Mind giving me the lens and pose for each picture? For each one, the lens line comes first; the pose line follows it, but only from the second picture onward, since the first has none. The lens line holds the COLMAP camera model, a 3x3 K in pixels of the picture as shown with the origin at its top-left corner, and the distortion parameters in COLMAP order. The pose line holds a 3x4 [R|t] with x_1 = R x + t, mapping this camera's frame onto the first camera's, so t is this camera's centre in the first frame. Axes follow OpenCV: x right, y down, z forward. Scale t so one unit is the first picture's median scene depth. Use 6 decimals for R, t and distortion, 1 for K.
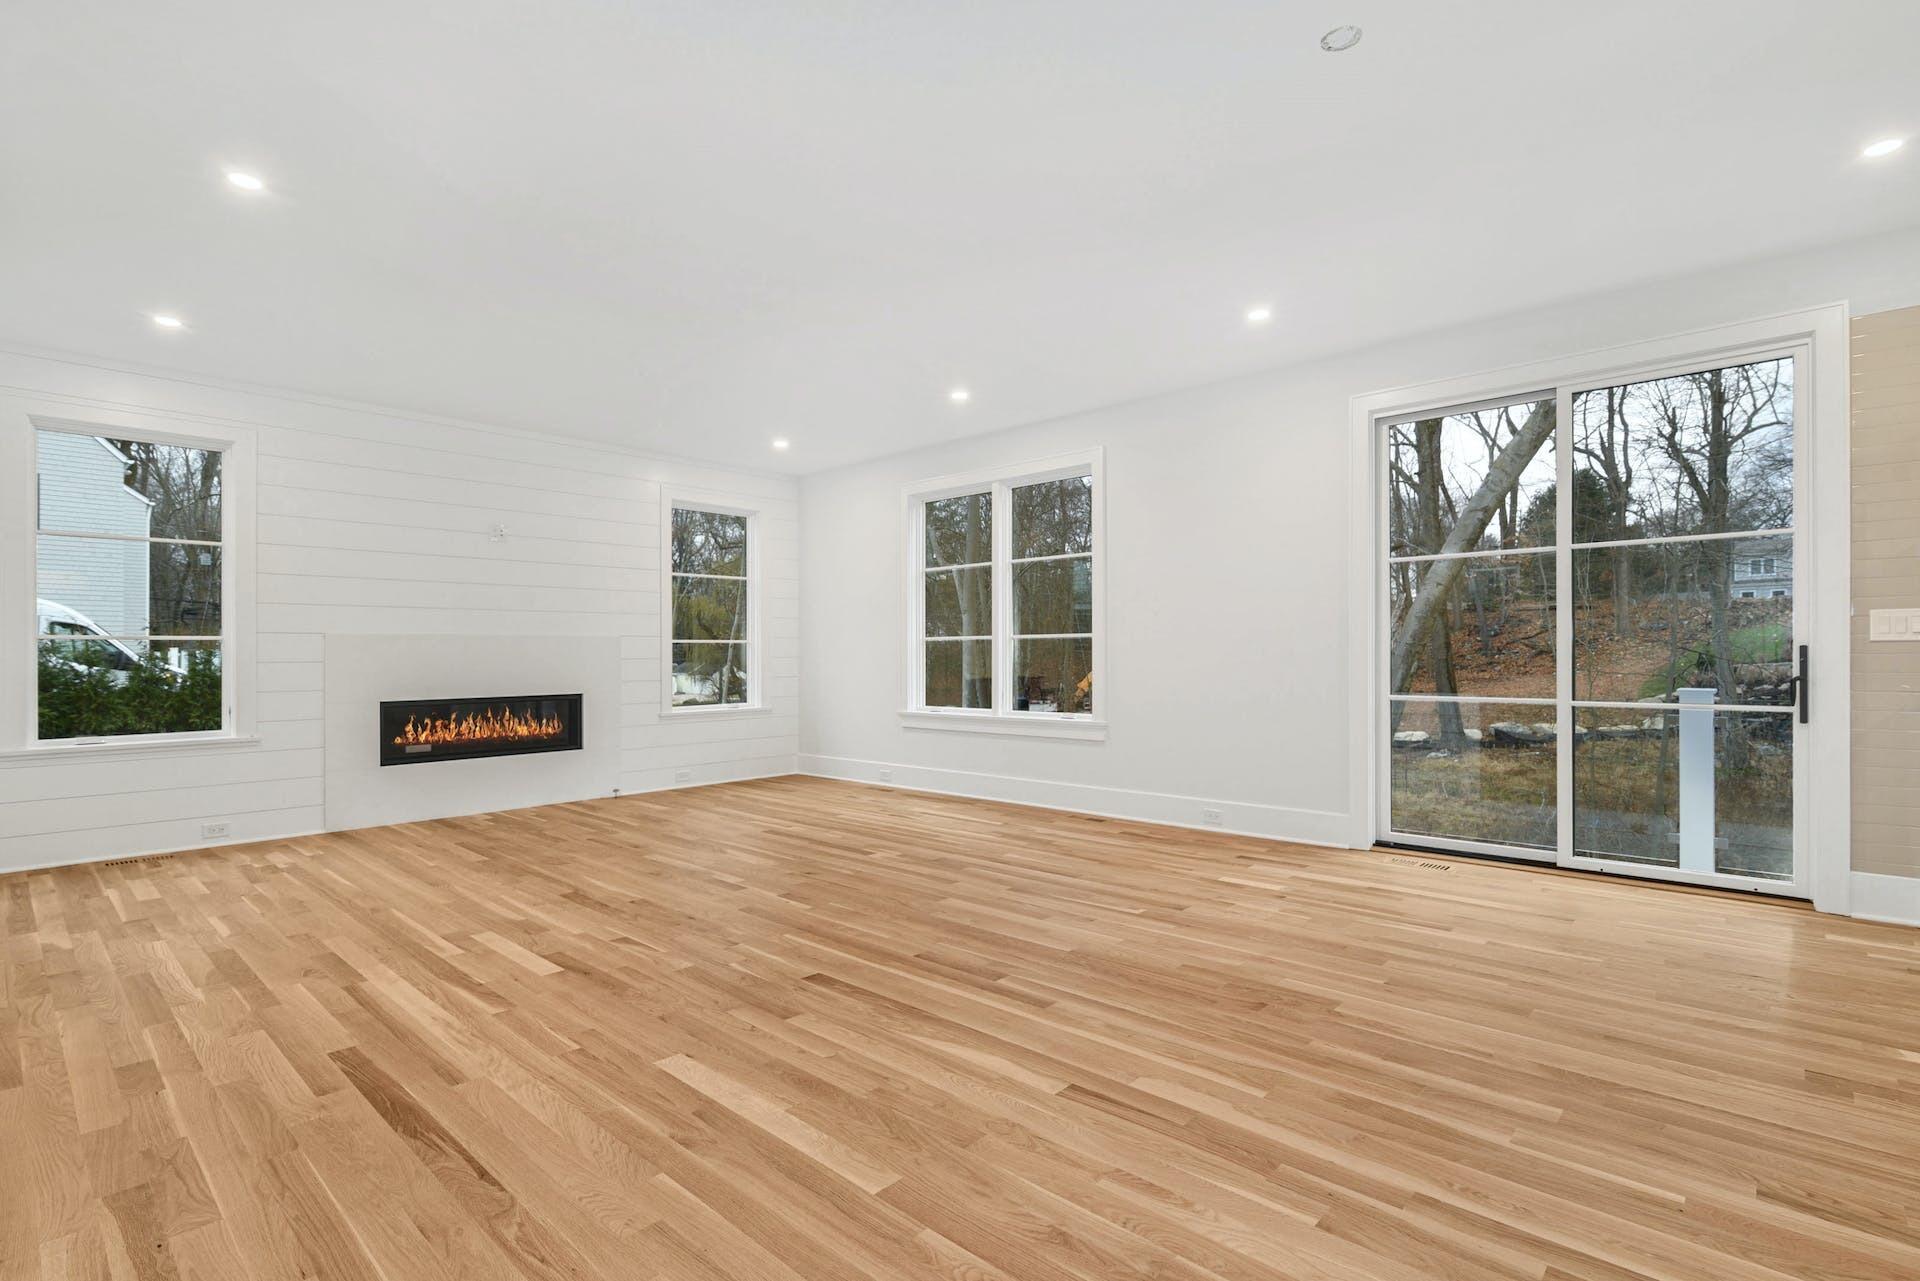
lens RADIAL K [[907.7, 0, 947.6], [0, 907.7, 644.0], [0, 0, 1]] dist [-0.003393, -0.000658]
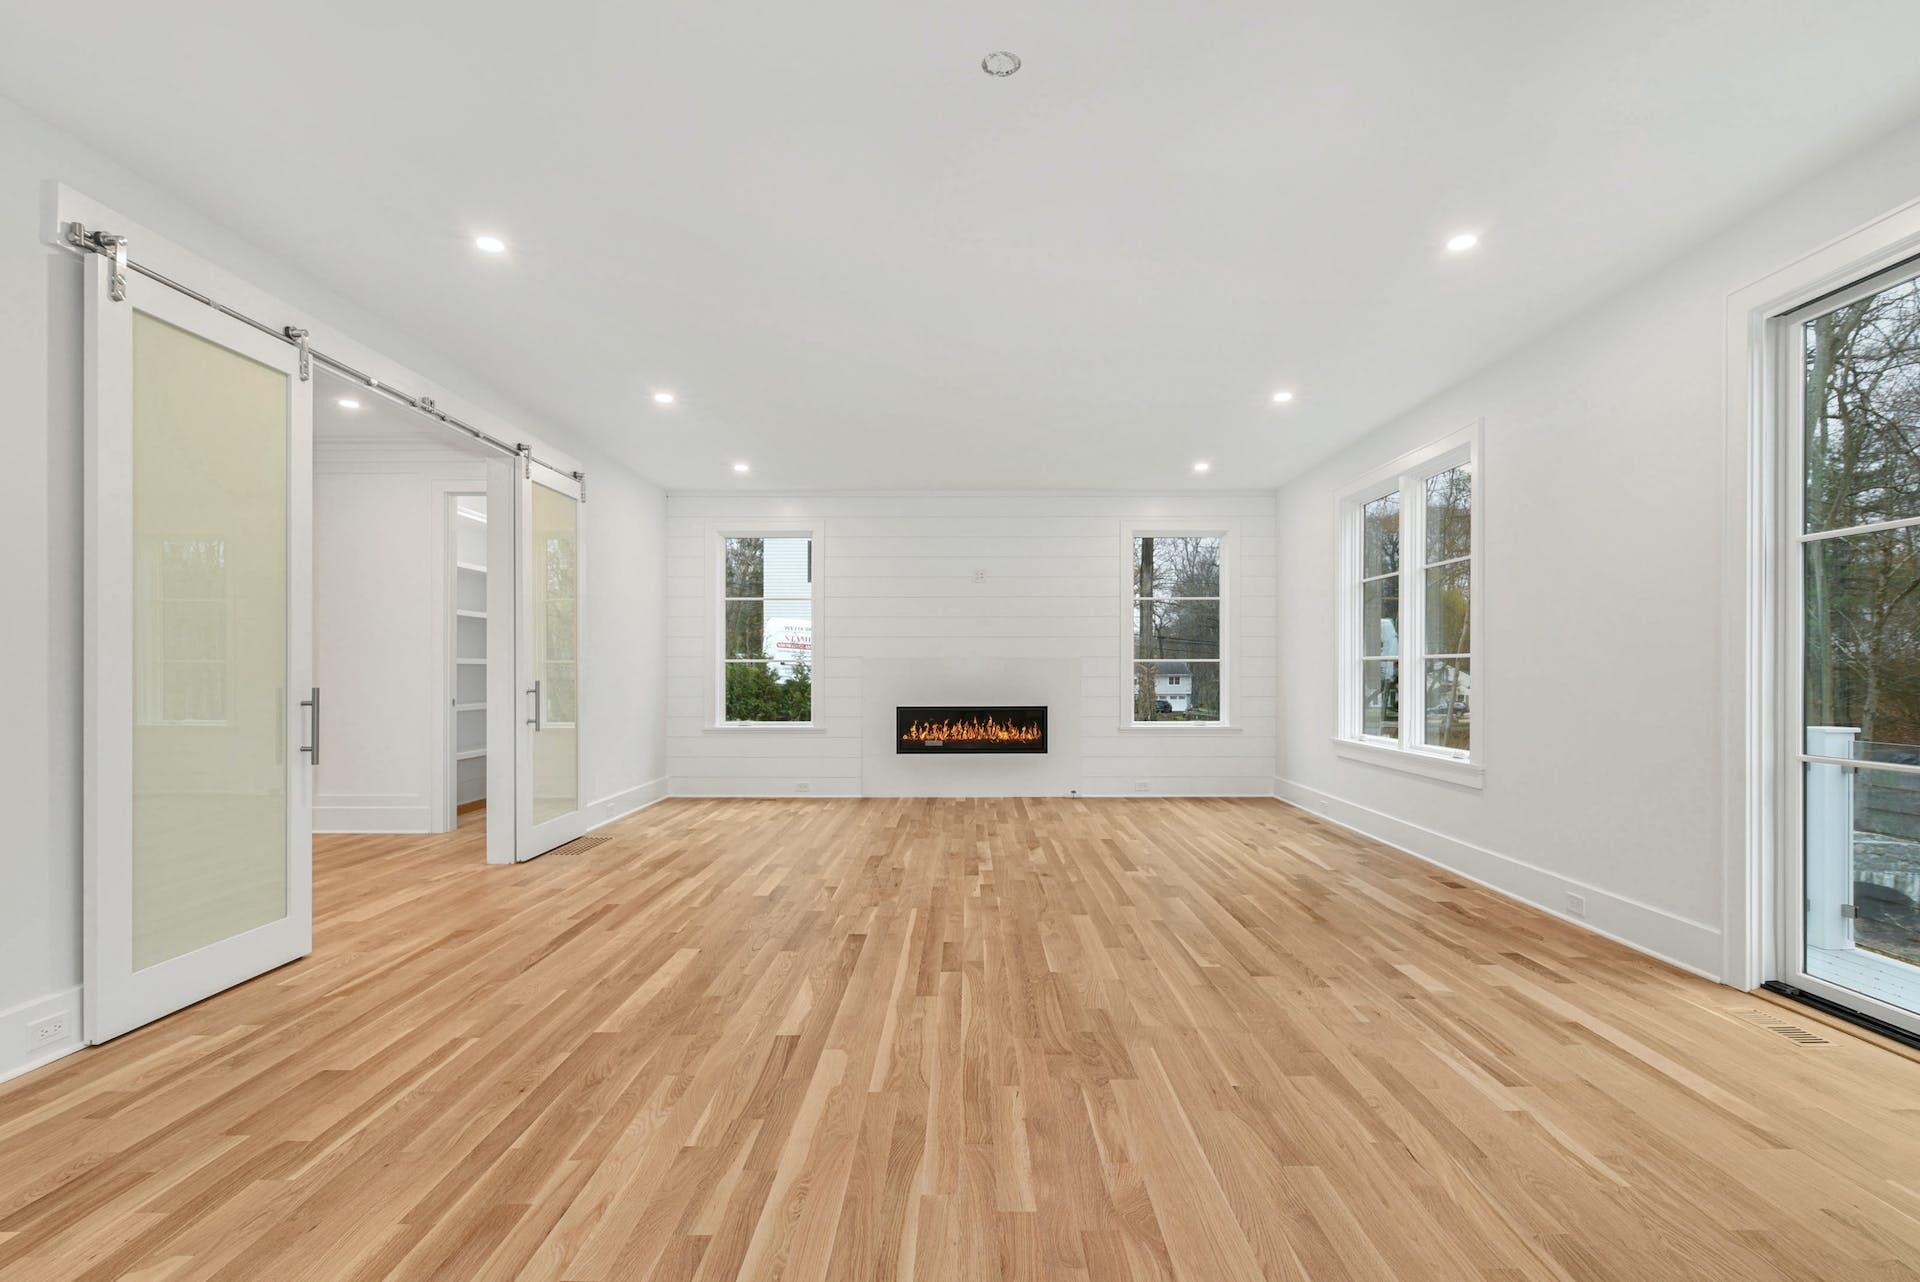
lens RADIAL K [[925.6, 0, 964.4], [0, 925.6, 664.7], [0, 0, 1]] dist [-0.002786, -0.000489]
pose [[0.681243, 0.003237, -0.732051, 0.794096], [0.005114, 0.999945, 0.009180, -0.021402], [0.732040, -0.009997, 0.681188, 0.200576]]
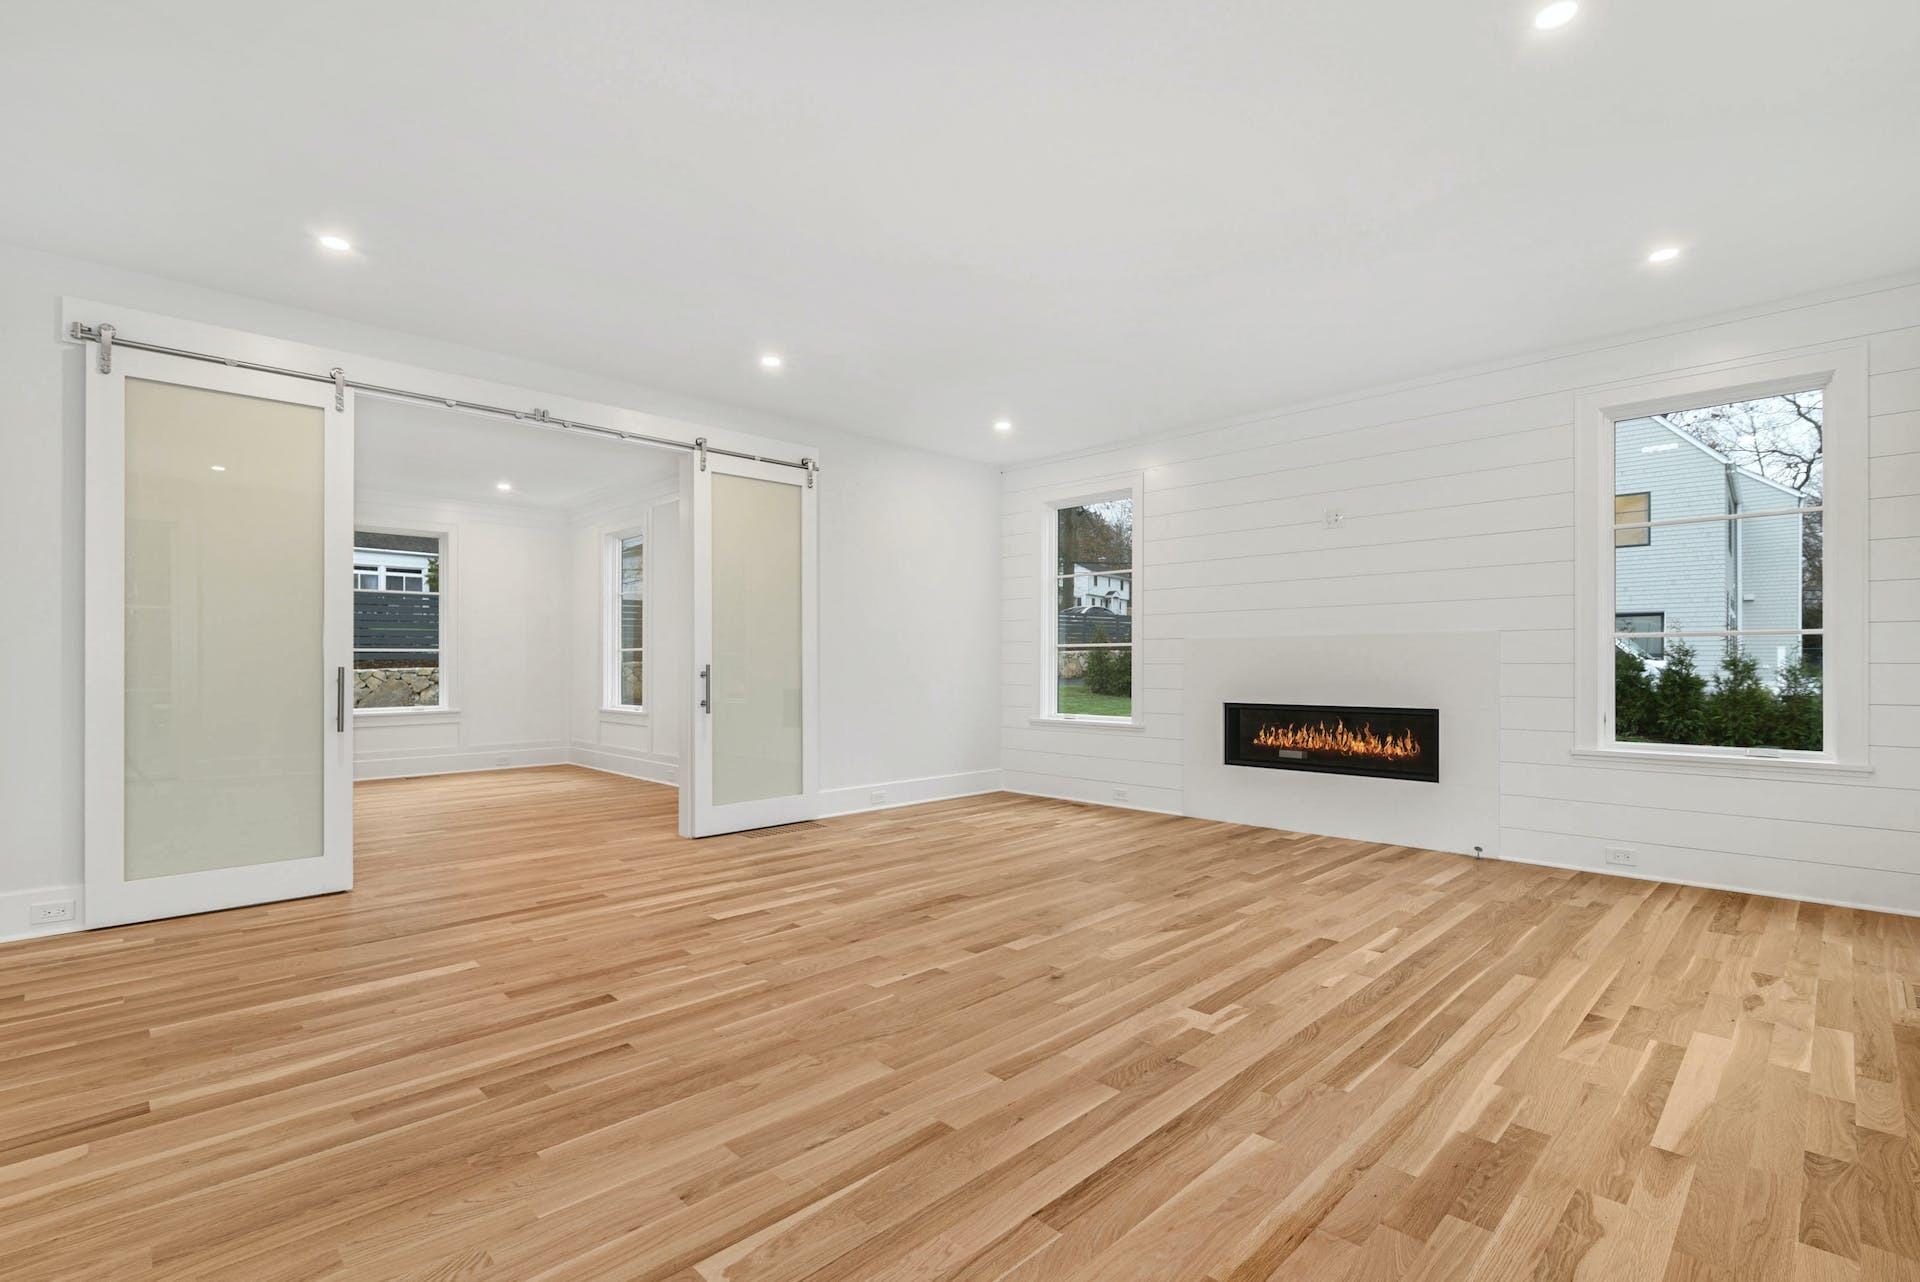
lens RADIAL K [[883.6, 0, 960.0], [0, 883.6, 641.0], [0, 0, 1]] dist [-0.005762, -0.000603]
pose [[-0.039830, -0.015943, -0.999079, 0.679149], [0.015180, 0.999748, -0.016558, 0.009474], [0.999091, -0.015826, -0.039578, 1.241780]]
